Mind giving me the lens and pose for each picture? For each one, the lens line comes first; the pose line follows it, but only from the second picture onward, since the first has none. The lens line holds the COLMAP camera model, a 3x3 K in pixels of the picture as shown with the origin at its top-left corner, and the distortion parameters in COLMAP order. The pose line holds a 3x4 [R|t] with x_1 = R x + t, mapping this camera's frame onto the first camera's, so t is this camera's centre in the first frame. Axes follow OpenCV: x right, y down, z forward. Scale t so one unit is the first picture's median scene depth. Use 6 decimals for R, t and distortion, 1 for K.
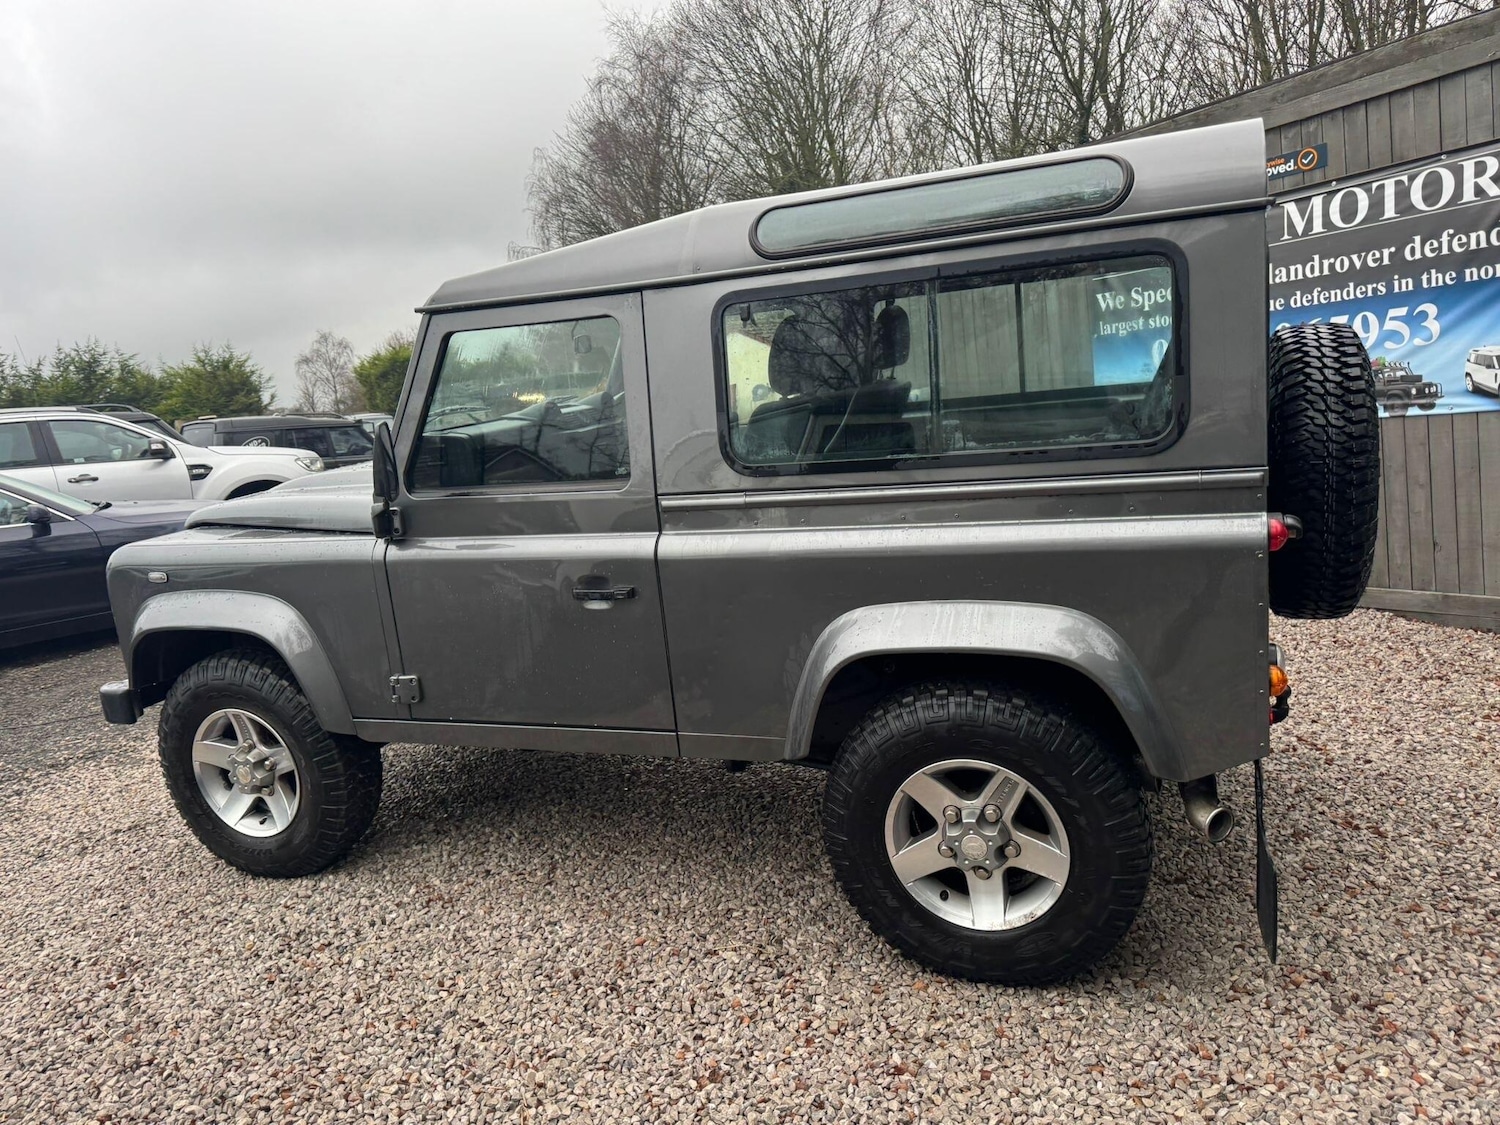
lens RADIAL K [[1070.6, 0, 740.1], [0, 1070.6, 548.0], [0, 0, 1]] dist [0.025089, -0.026908]
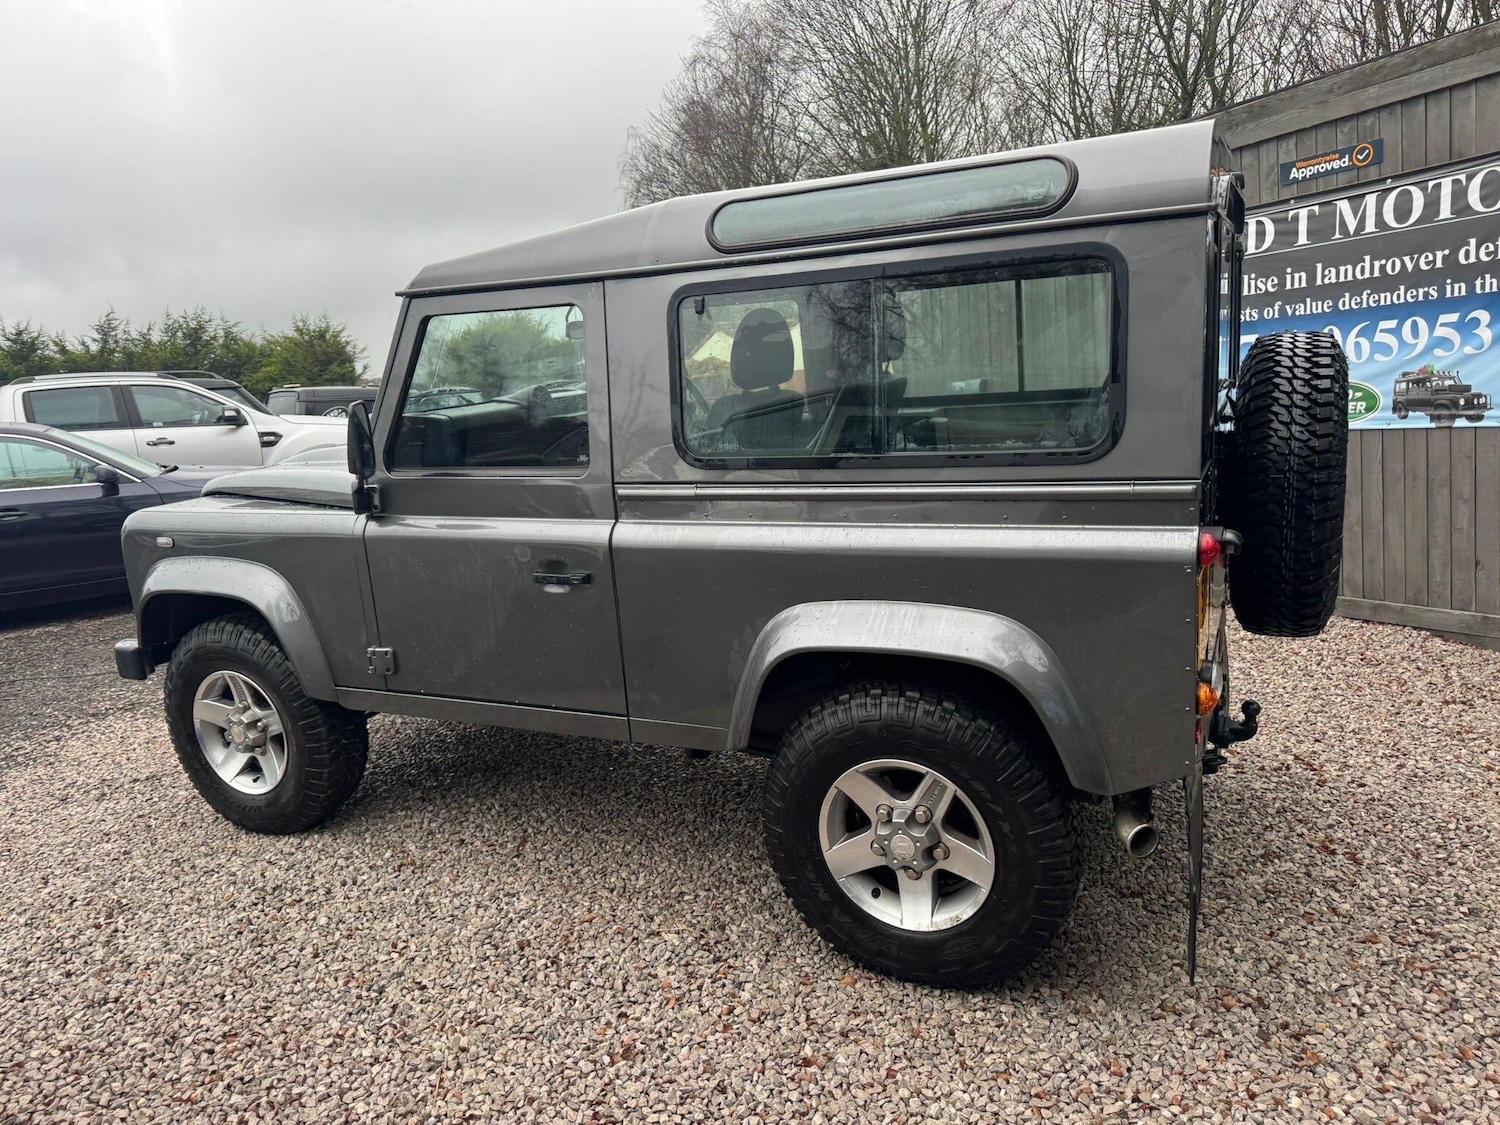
lens RADIAL K [[1070.6, 0, 742.2], [0, 1070.6, 551.8], [0, 0, 1]] dist [0.025089, -0.026908]
pose [[0.996278, 0.043041, -0.074681, 0.107954], [-0.041598, 0.998918, 0.020772, -0.009582], [0.075494, -0.017589, 0.996991, -0.003801]]
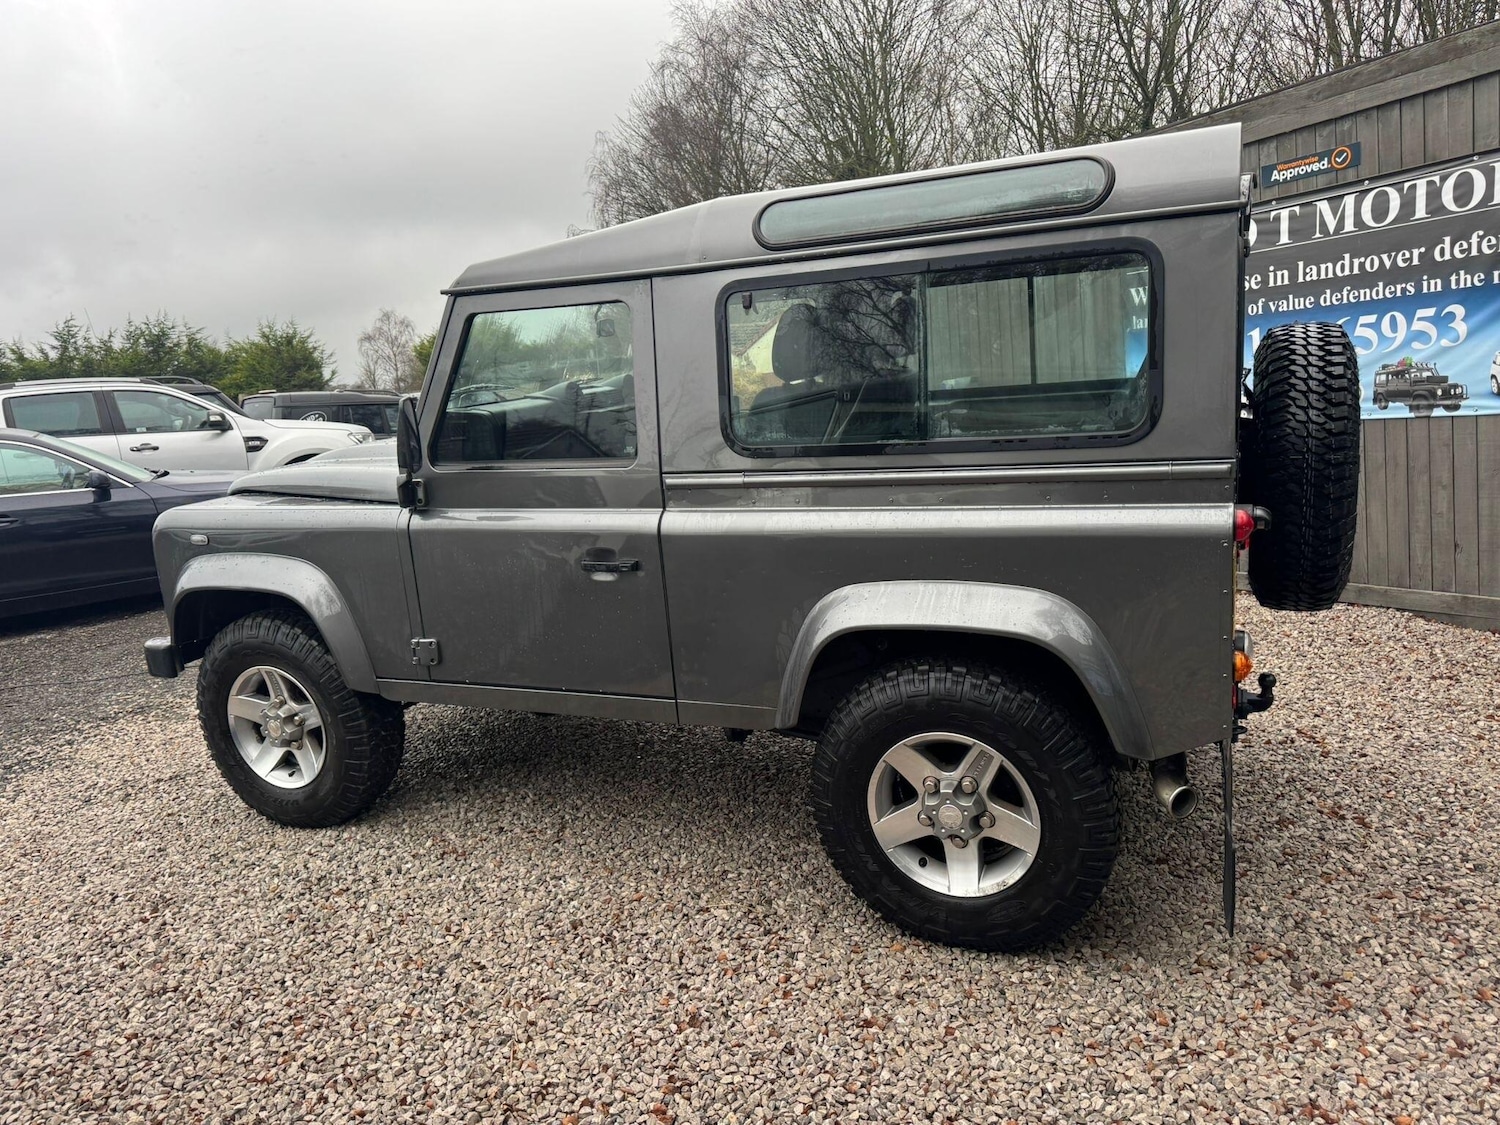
lens RADIAL K [[1070.6, 0, 753.4], [0, 1070.6, 544.0], [0, 0, 1]] dist [0.025089, -0.026908]
pose [[0.998935, 0.028273, -0.036451, 0.046253], [-0.027951, 0.999566, 0.009297, 0.006808], [0.036698, -0.008268, 0.999292, -0.041320]]
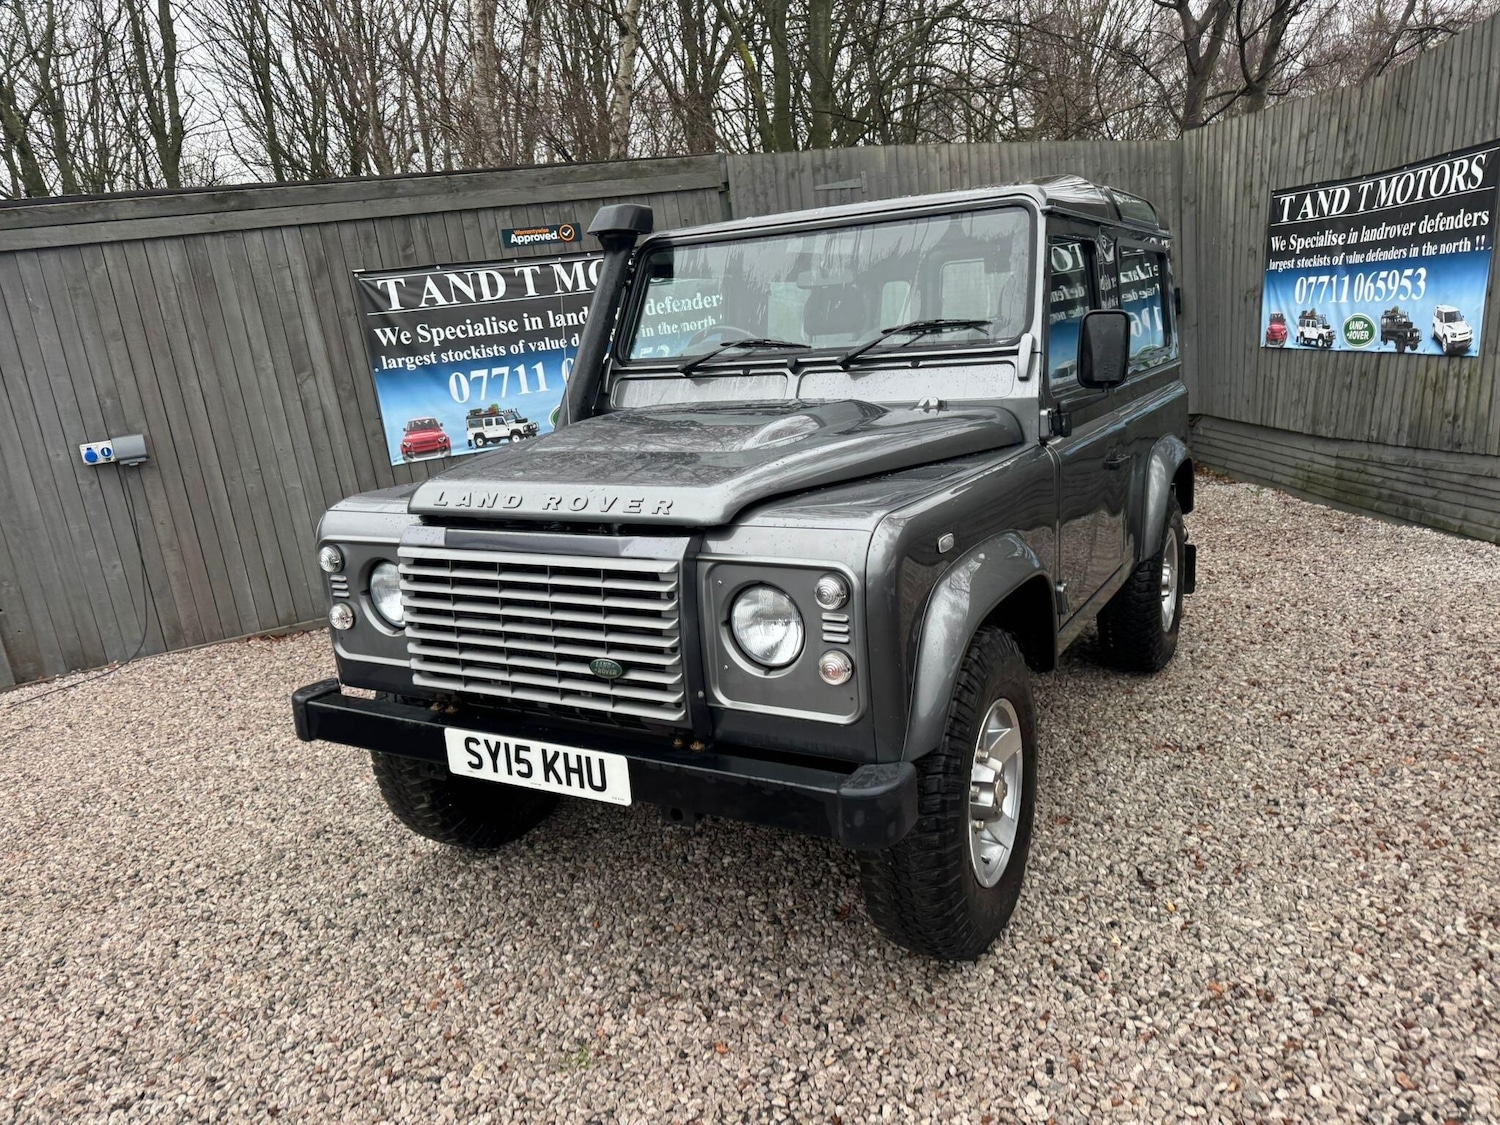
lens RADIAL K [[1070.6, 0, 782.0], [0, 1070.6, 571.4], [0, 0, 1]] dist [0.025089, -0.026908]
pose [[0.140223, -0.128615, 0.981731, -1.292661], [0.237635, 0.966918, 0.092733, -0.039717], [-0.961180, 0.220290, 0.166148, 1.055396]]
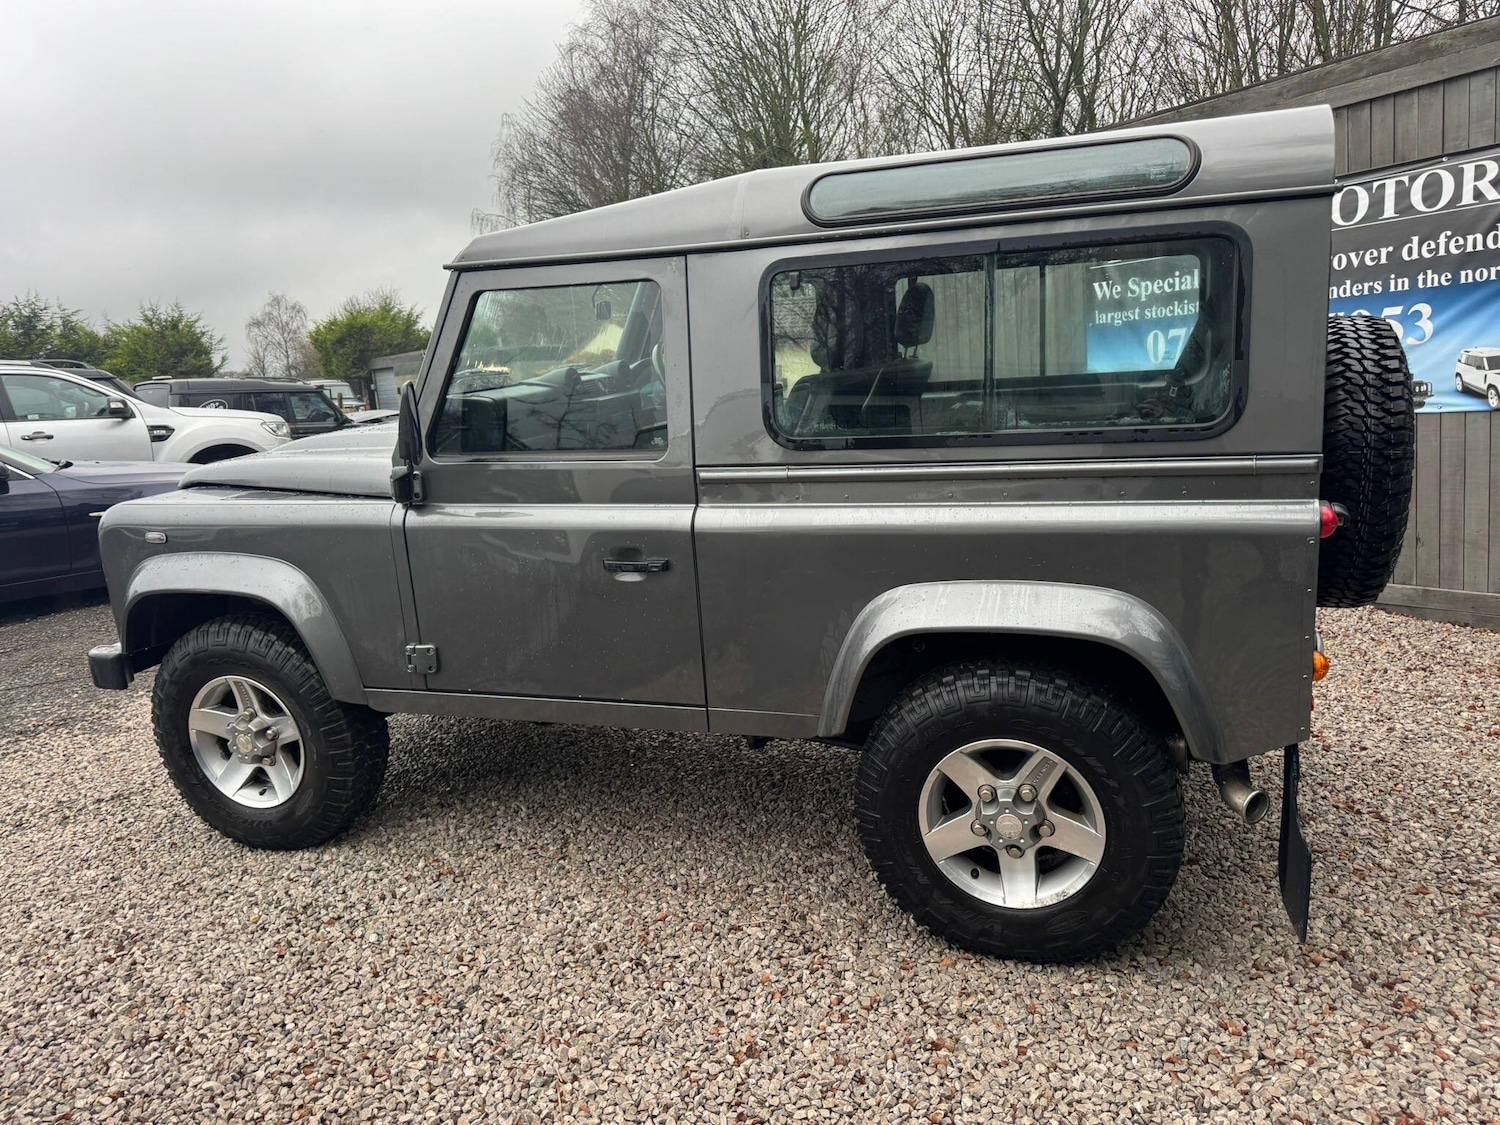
lens RADIAL K [[1070.6, 0, 755.8], [0, 1070.6, 557.1], [0, 0, 1]] dist [0.025089, -0.026908]
pose [[0.998181, 0.025184, 0.054774, -0.065788], [-0.026577, 0.999338, 0.024861, 0.007123], [-0.054112, -0.026272, 0.998189, 0.014772]]
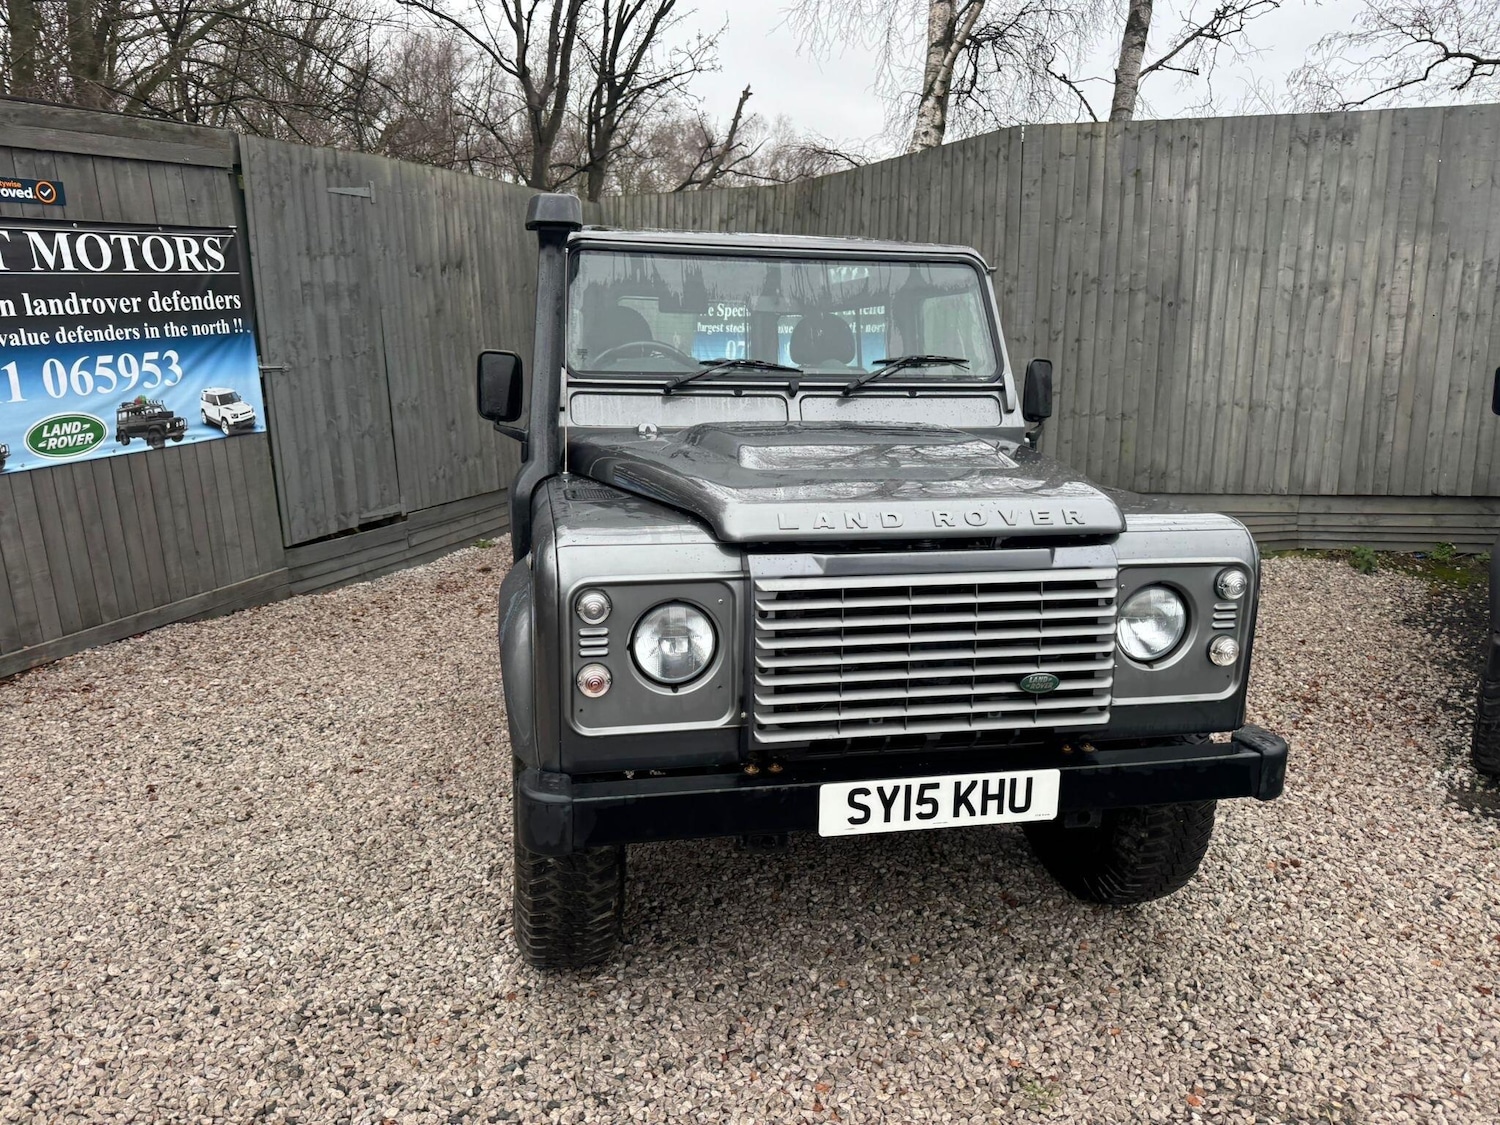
lens RADIAL K [[1070.6, 0, 740.7], [0, 1070.6, 556.6], [0, 0, 1]] dist [0.025089, -0.026908]
pose [[-0.534469, -0.070327, 0.842257, -1.104434], [0.198436, 0.958235, 0.205932, -0.204885], [-0.821563, 0.277198, -0.498191, 1.792556]]
